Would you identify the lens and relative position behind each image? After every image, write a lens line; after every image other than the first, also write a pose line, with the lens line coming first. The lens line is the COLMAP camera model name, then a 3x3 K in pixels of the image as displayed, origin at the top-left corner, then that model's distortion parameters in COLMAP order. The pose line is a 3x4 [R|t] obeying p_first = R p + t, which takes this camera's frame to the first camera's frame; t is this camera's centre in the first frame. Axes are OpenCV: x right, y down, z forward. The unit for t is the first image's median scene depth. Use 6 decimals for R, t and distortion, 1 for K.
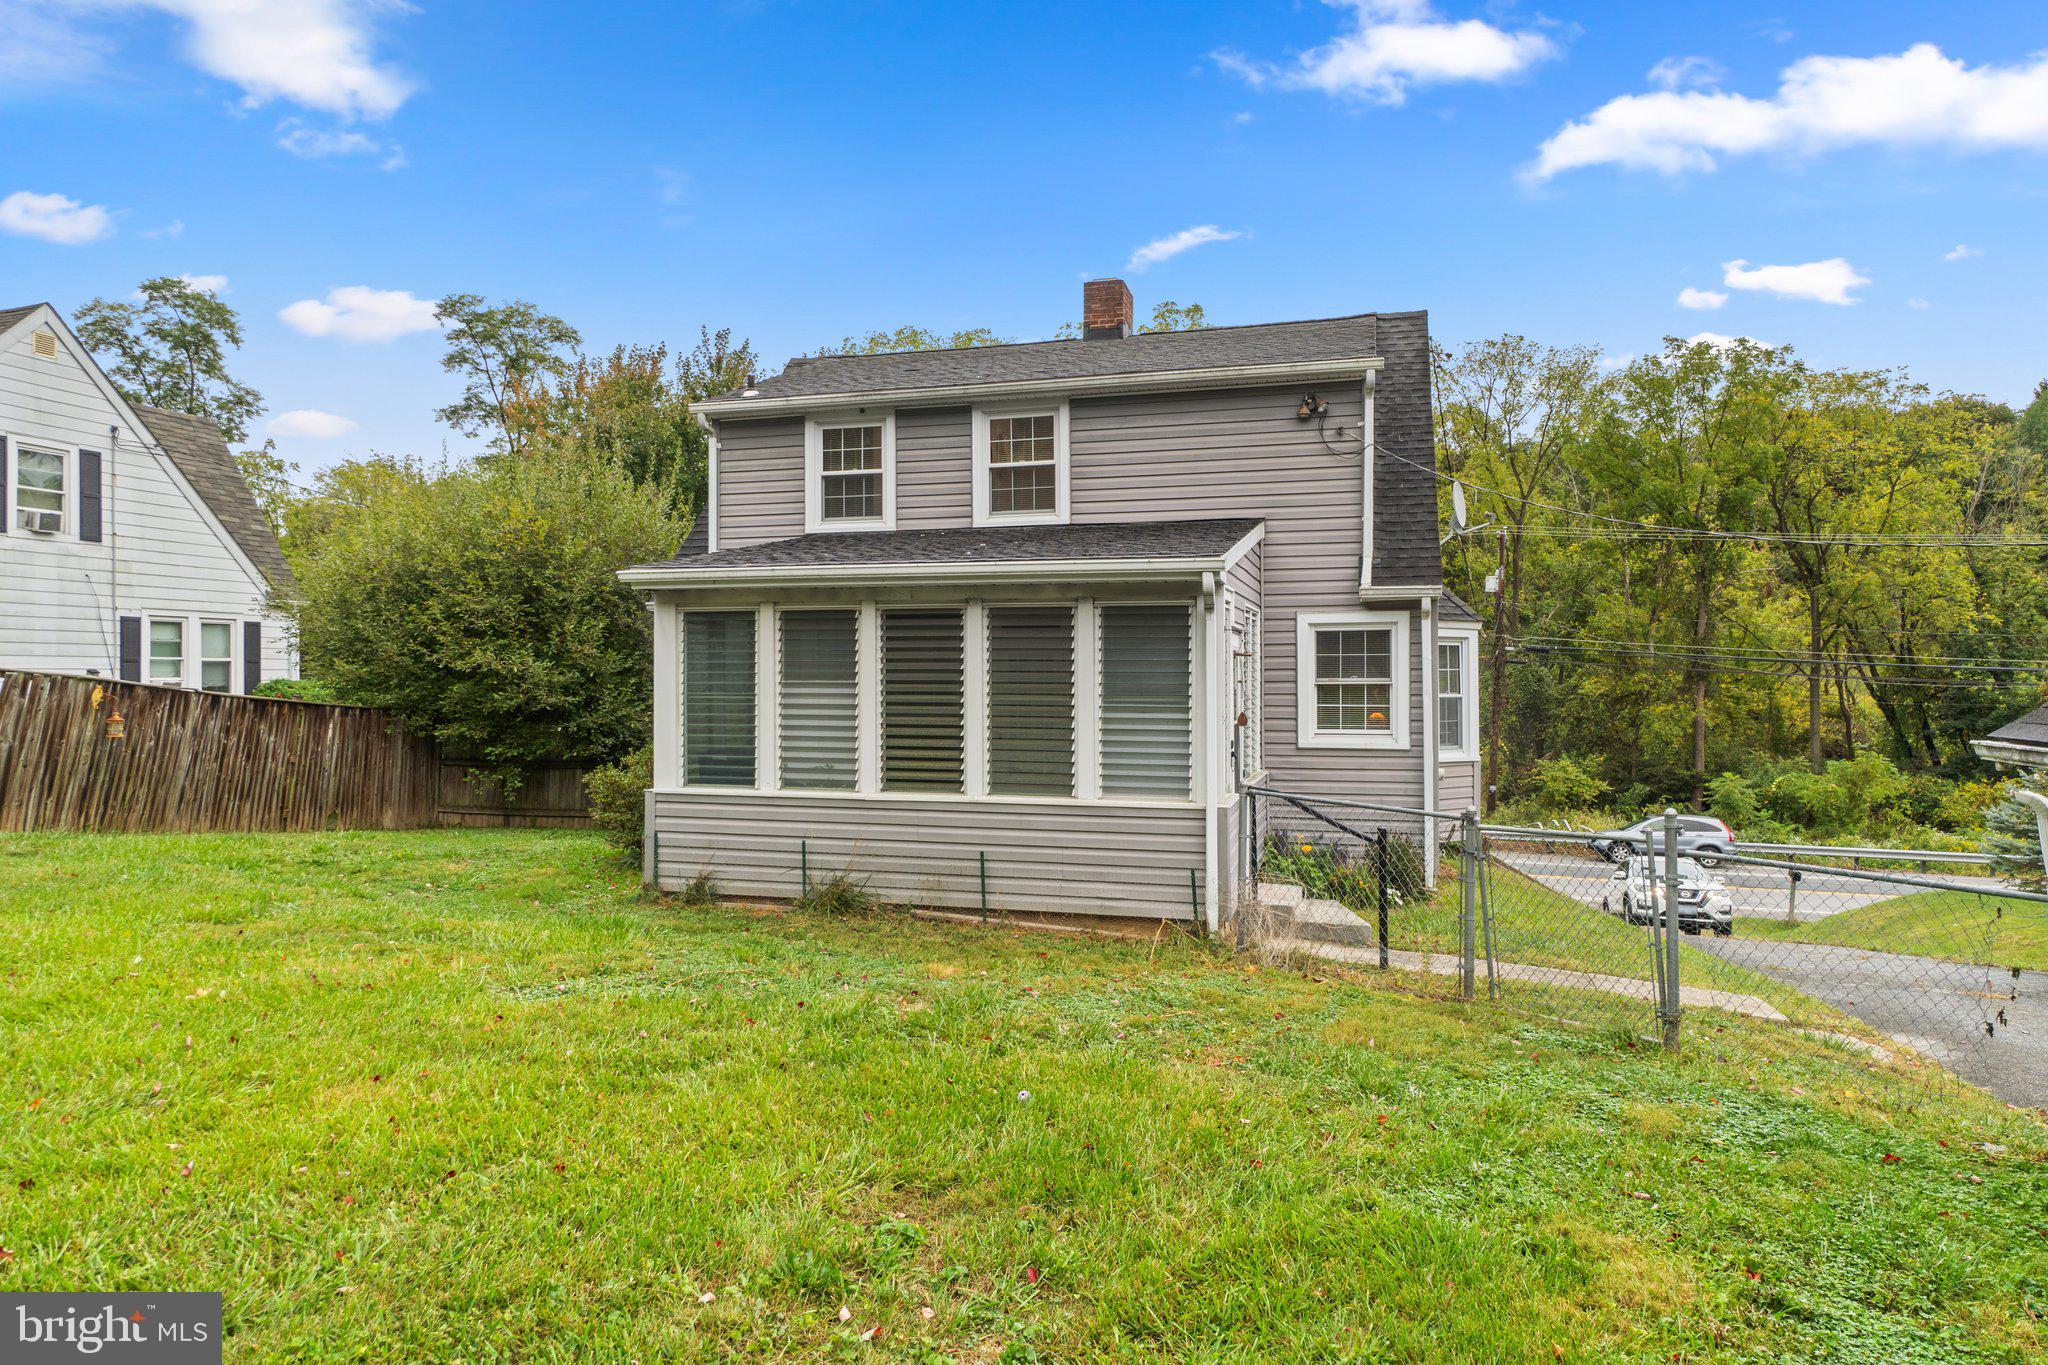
lens RADIAL K [[1291.1, 0, 1024.0], [0, 1291.1, 682.5], [0, 0, 1]] dist [0.000149, 0.000450]
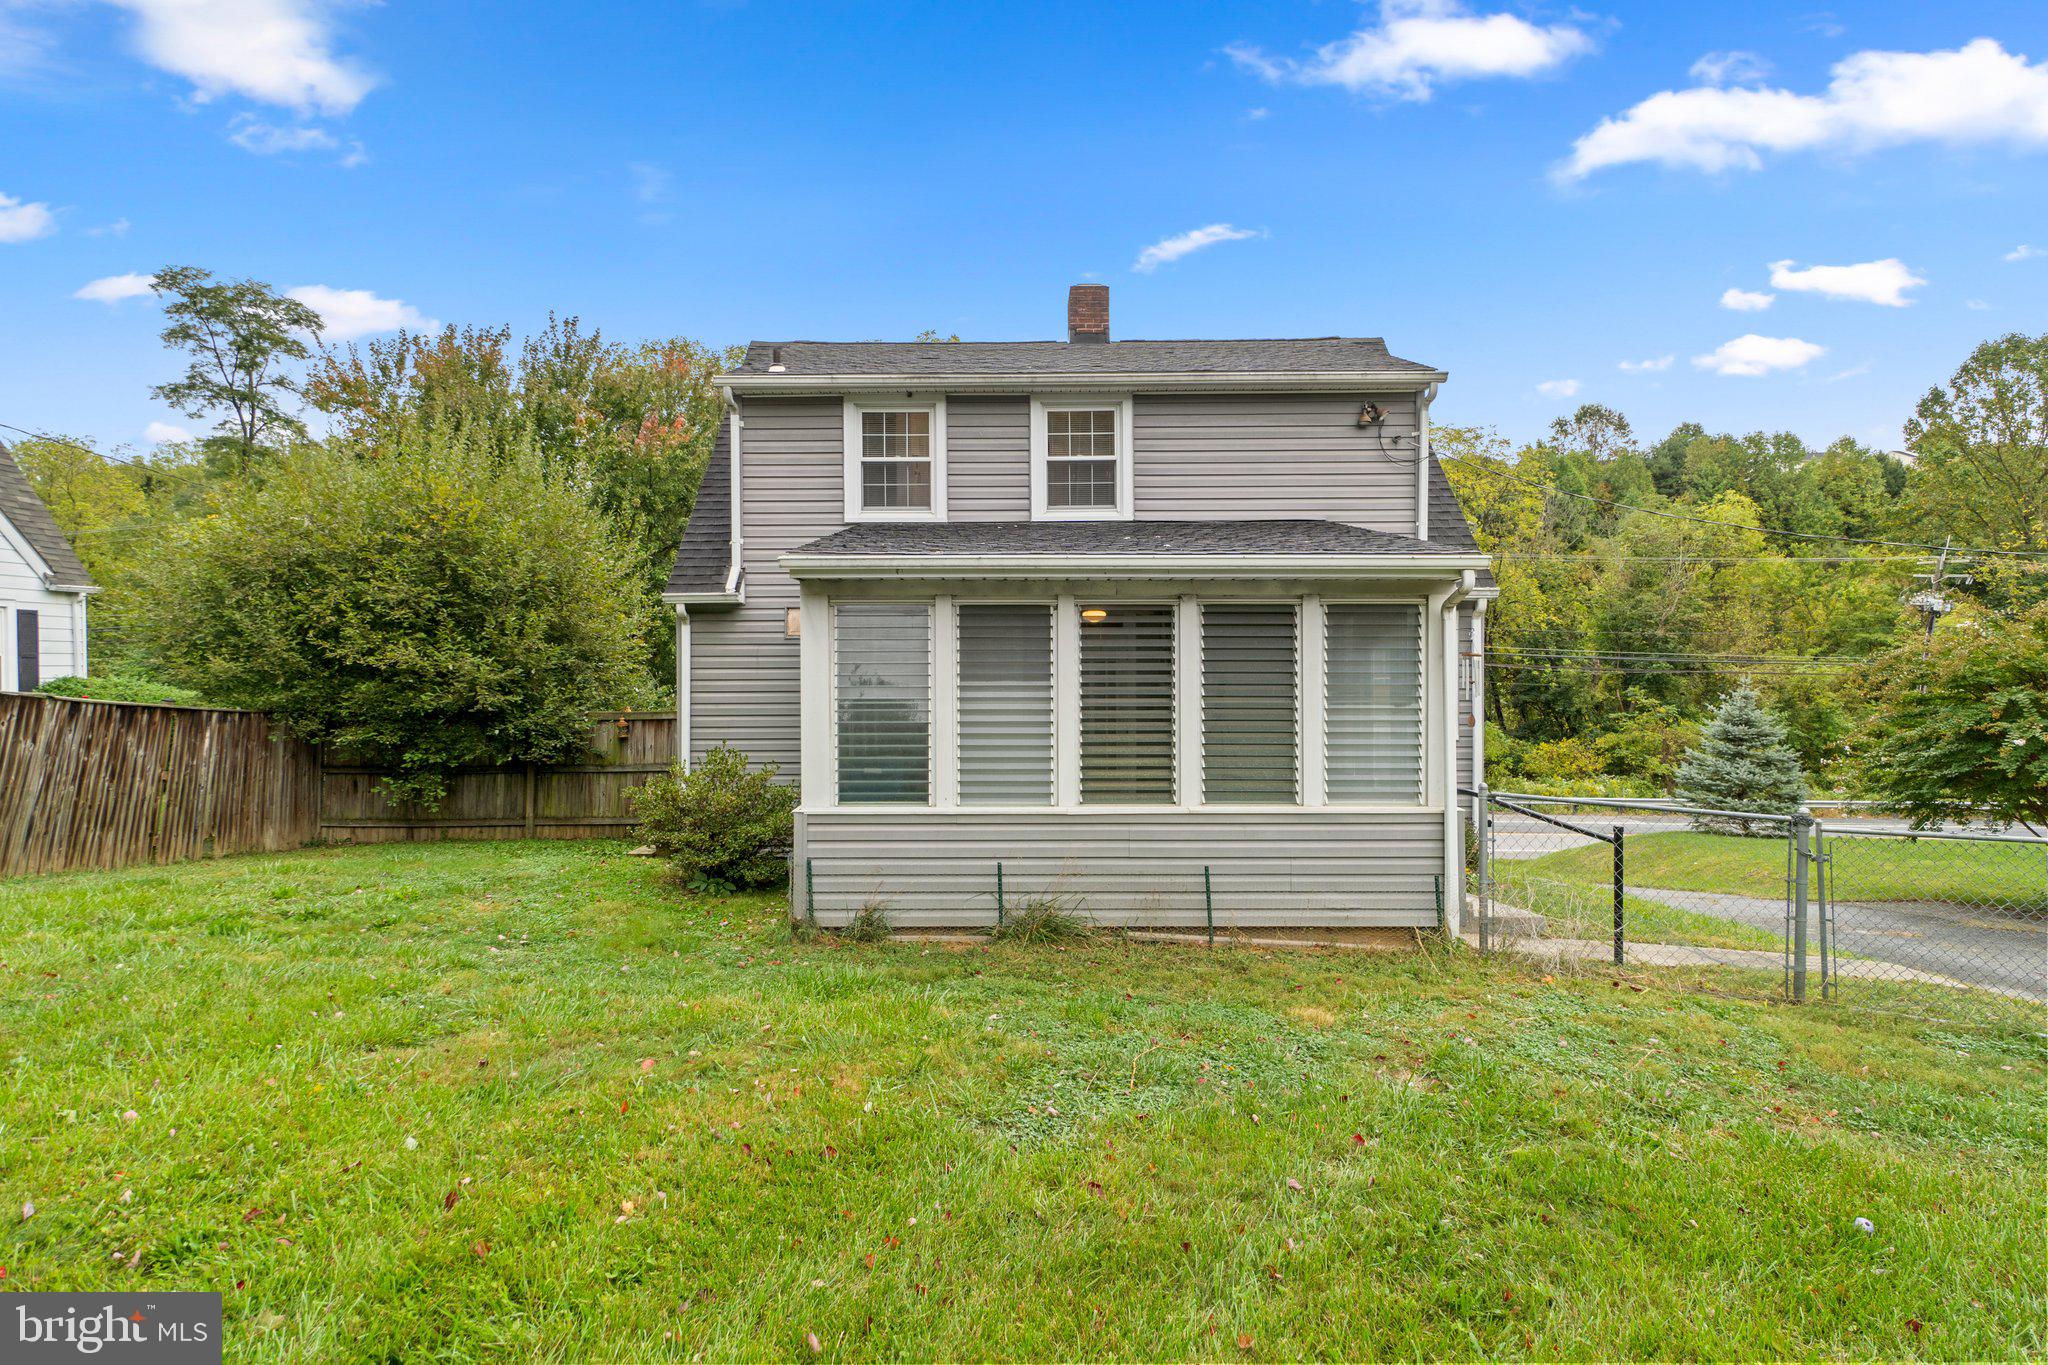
lens RADIAL K [[1099.8, 0, 1029.2], [0, 1099.8, 686.5], [0, 0, 1]] dist [0.003470, -0.000933]
pose [[0.961890, -0.009724, 0.273265, -0.269378], [0.005191, 0.999837, 0.017305, -0.009386], [-0.273389, -0.015226, 0.961783, 0.197894]]
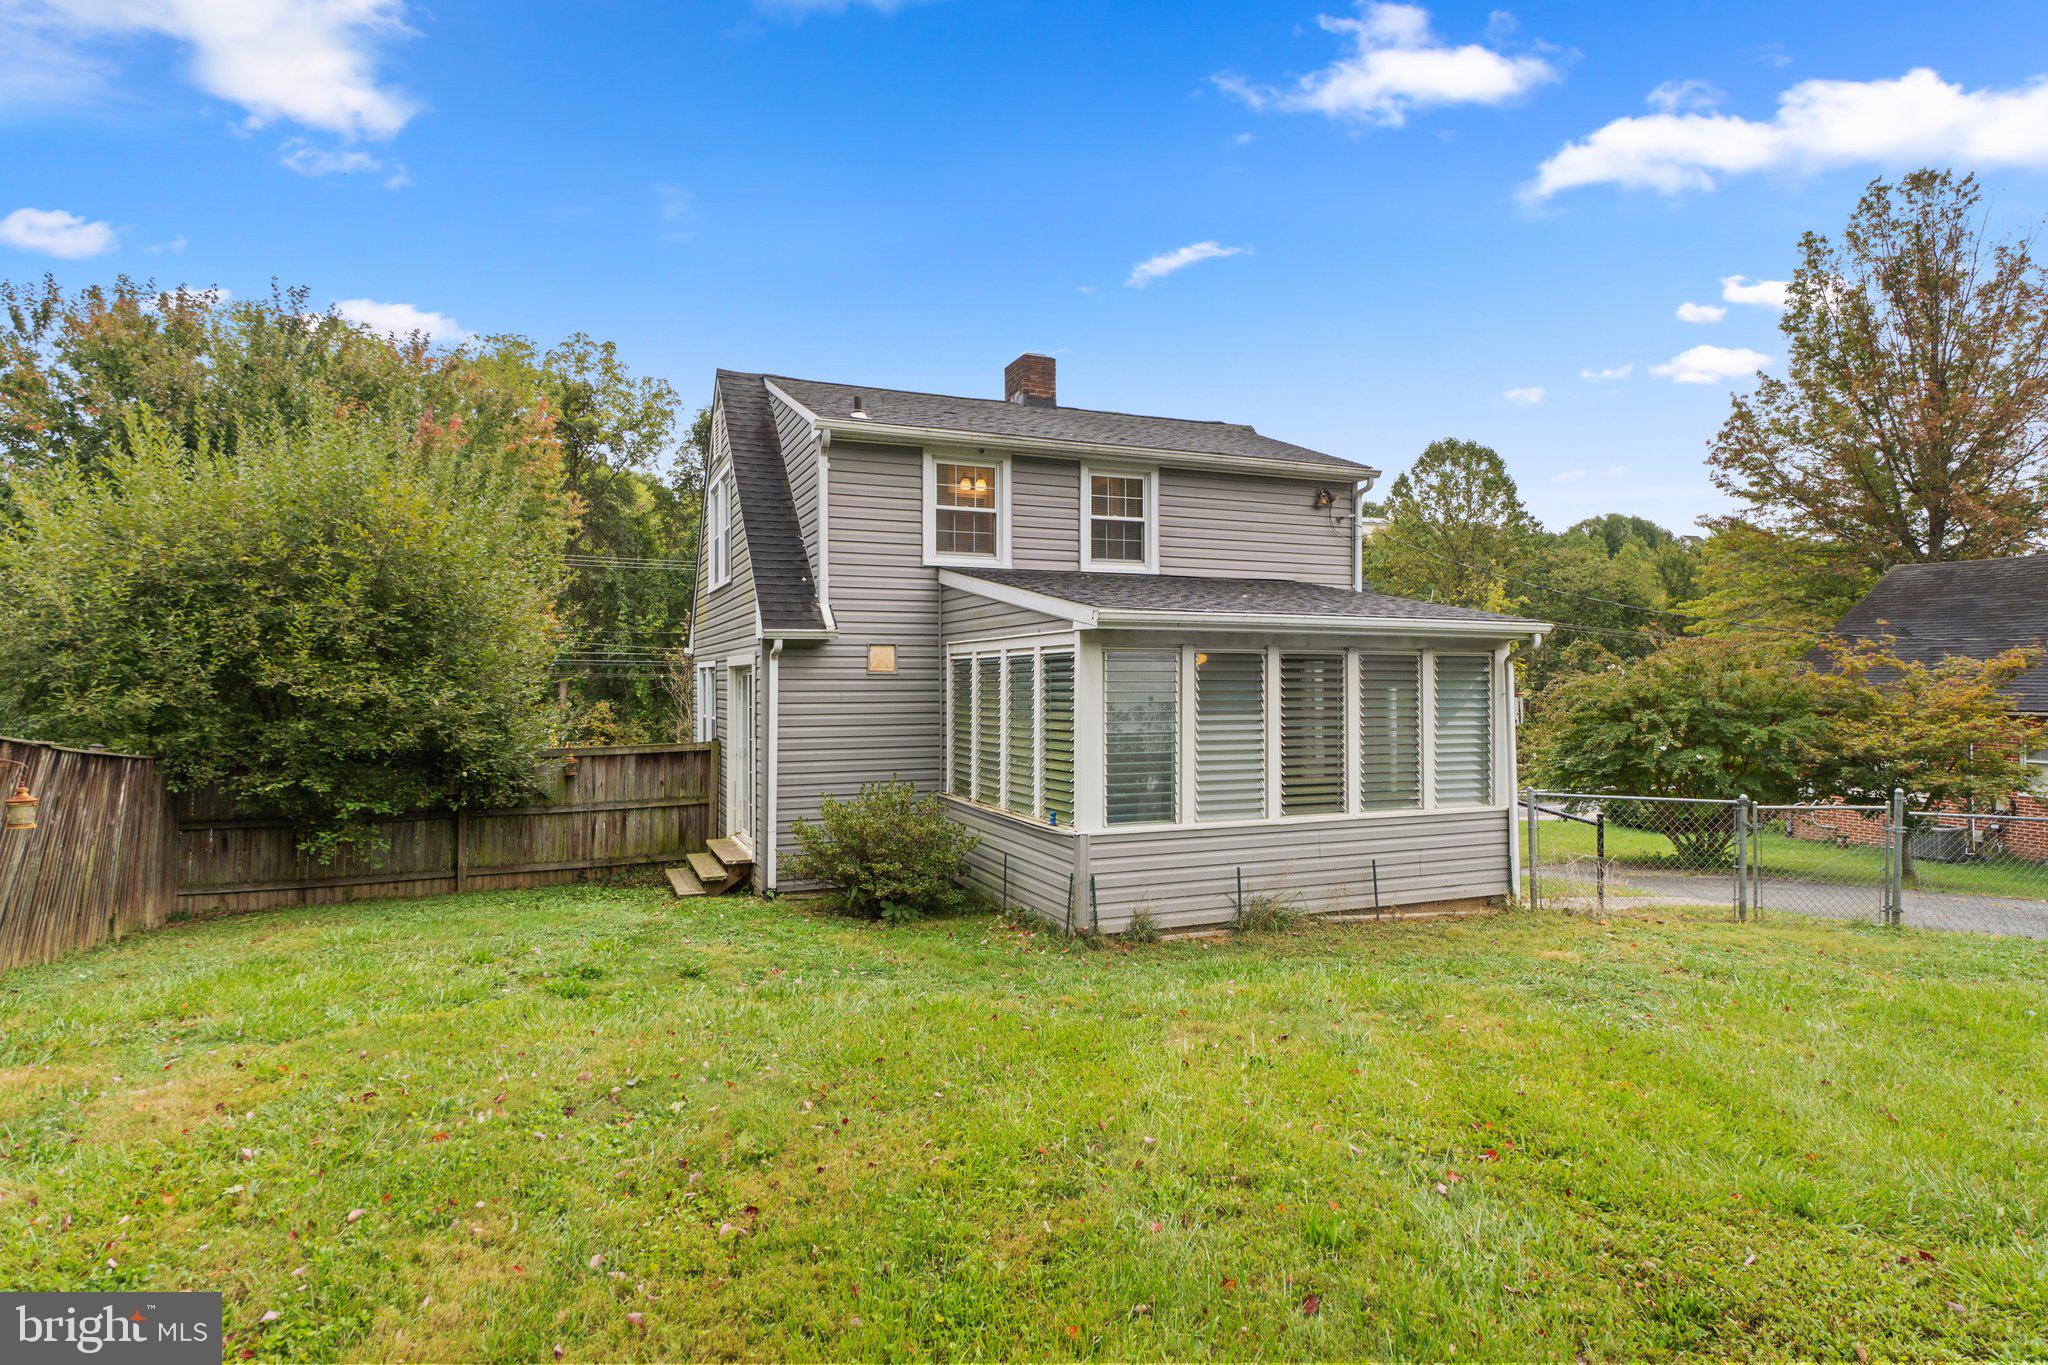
lens RADIAL K [[1099.8, 0, 1029.2], [0, 1099.8, 686.5], [0, 0, 1]] dist [0.003470, -0.000933]
pose [[0.773998, -0.003835, 0.633177, -0.668642], [0.004804, 0.999988, 0.000184, -0.022186], [-0.633170, 0.002899, 0.774007, 0.300083]]
